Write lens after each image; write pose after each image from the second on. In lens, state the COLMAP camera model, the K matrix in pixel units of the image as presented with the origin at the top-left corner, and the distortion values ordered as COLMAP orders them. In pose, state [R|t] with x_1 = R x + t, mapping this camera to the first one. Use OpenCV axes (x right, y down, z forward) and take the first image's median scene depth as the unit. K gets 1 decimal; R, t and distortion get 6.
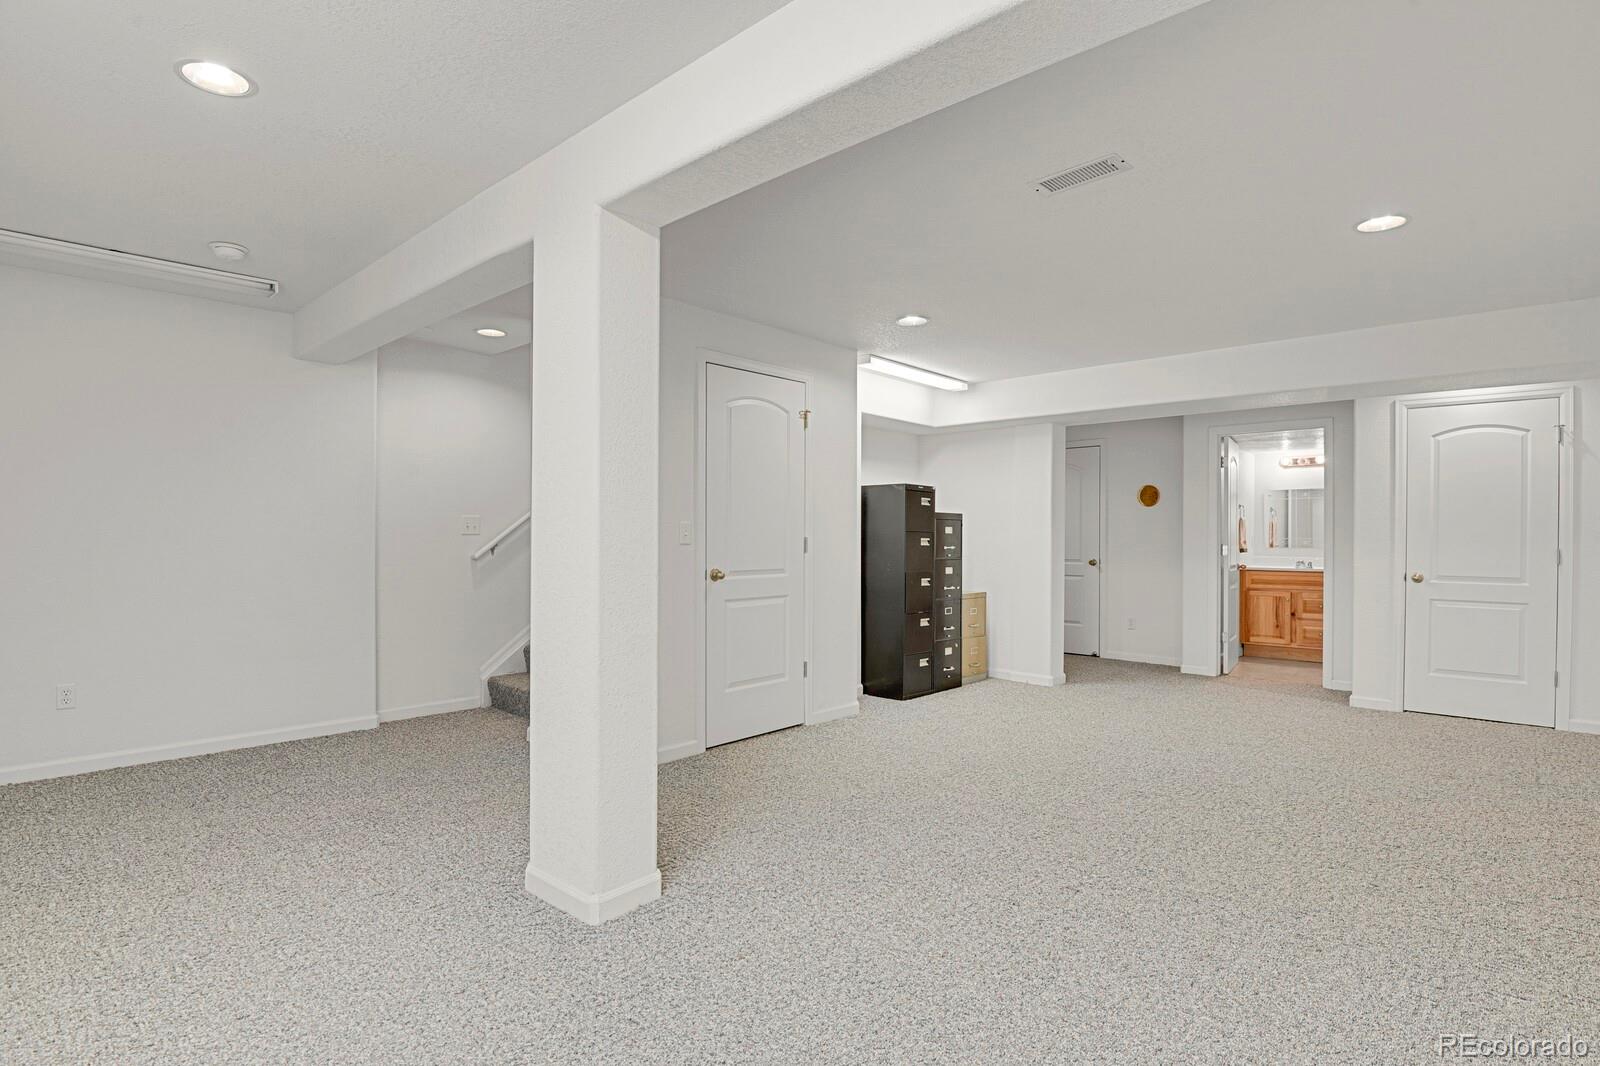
lens RADIAL K [[779.0, 0, 801.4], [0, 779.0, 539.6], [0, 0, 1]] dist [-0.019863, -0.008291]
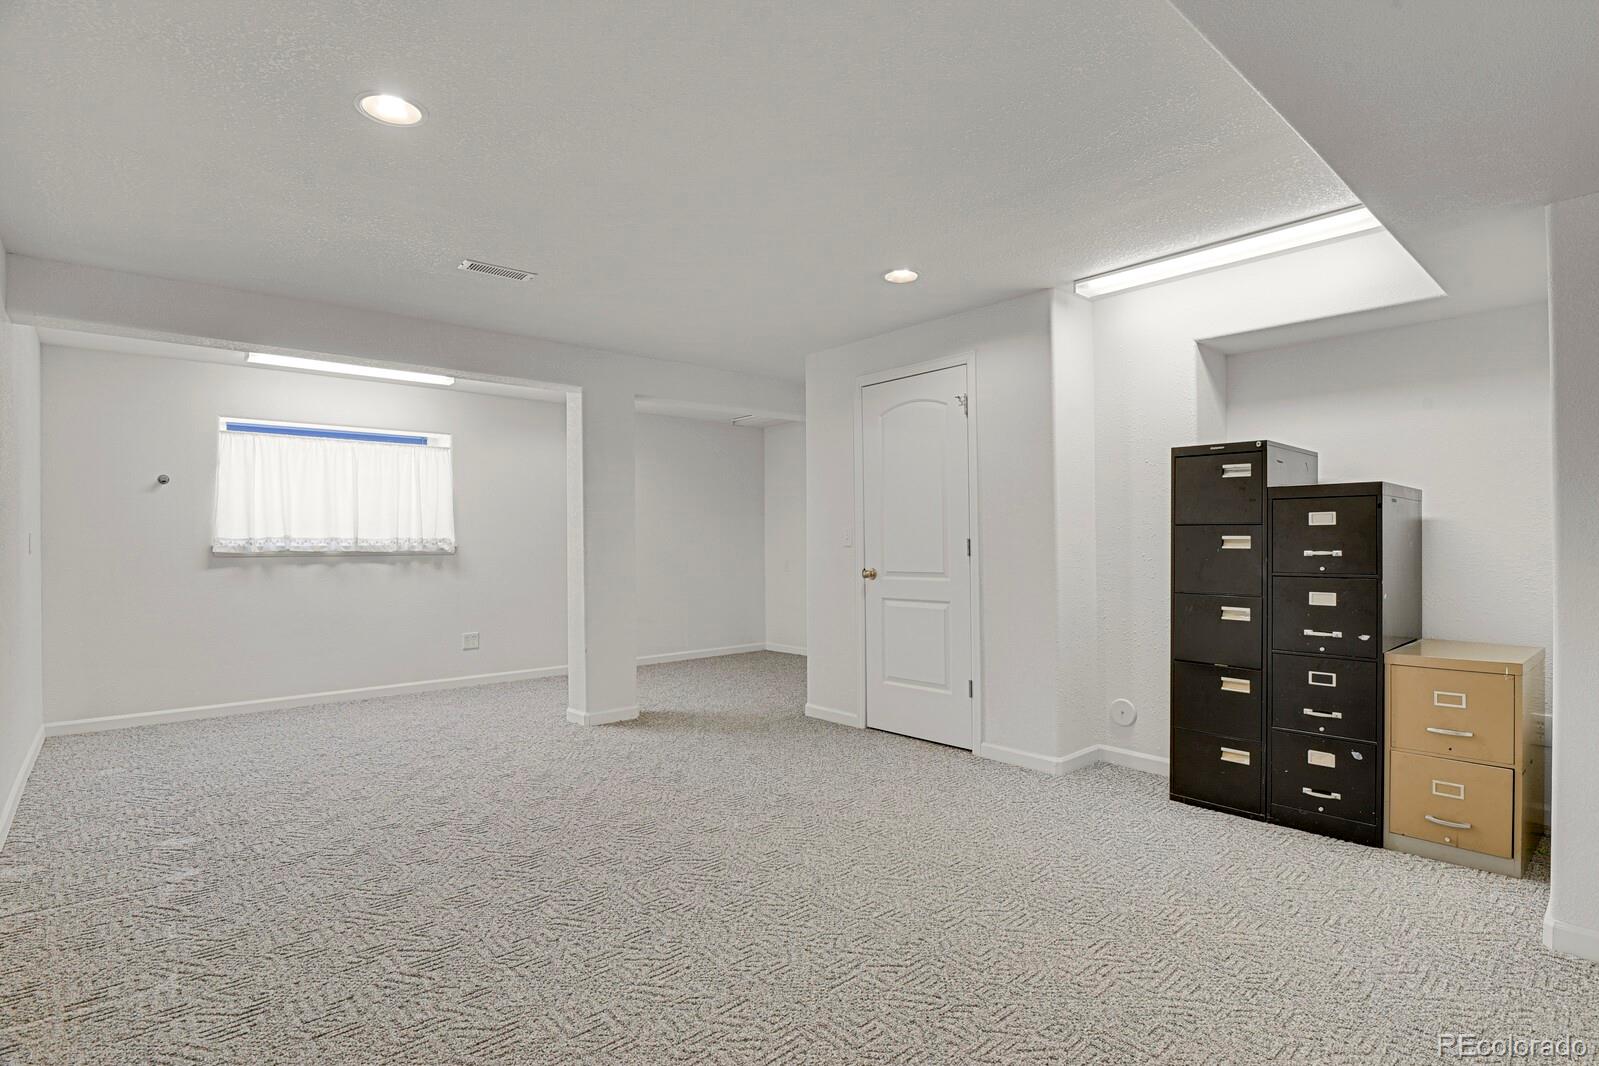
lens RADIAL K [[778.6, 0, 800.9], [0, 778.6, 539.6], [0, 0, 1]] dist [-0.019863, -0.008291]
pose [[-0.094356, -0.013619, -0.995445, 0.717462], [0.001675, 0.999903, -0.013839, 0.007874], [0.995537, -0.002974, -0.094324, 0.712320]]
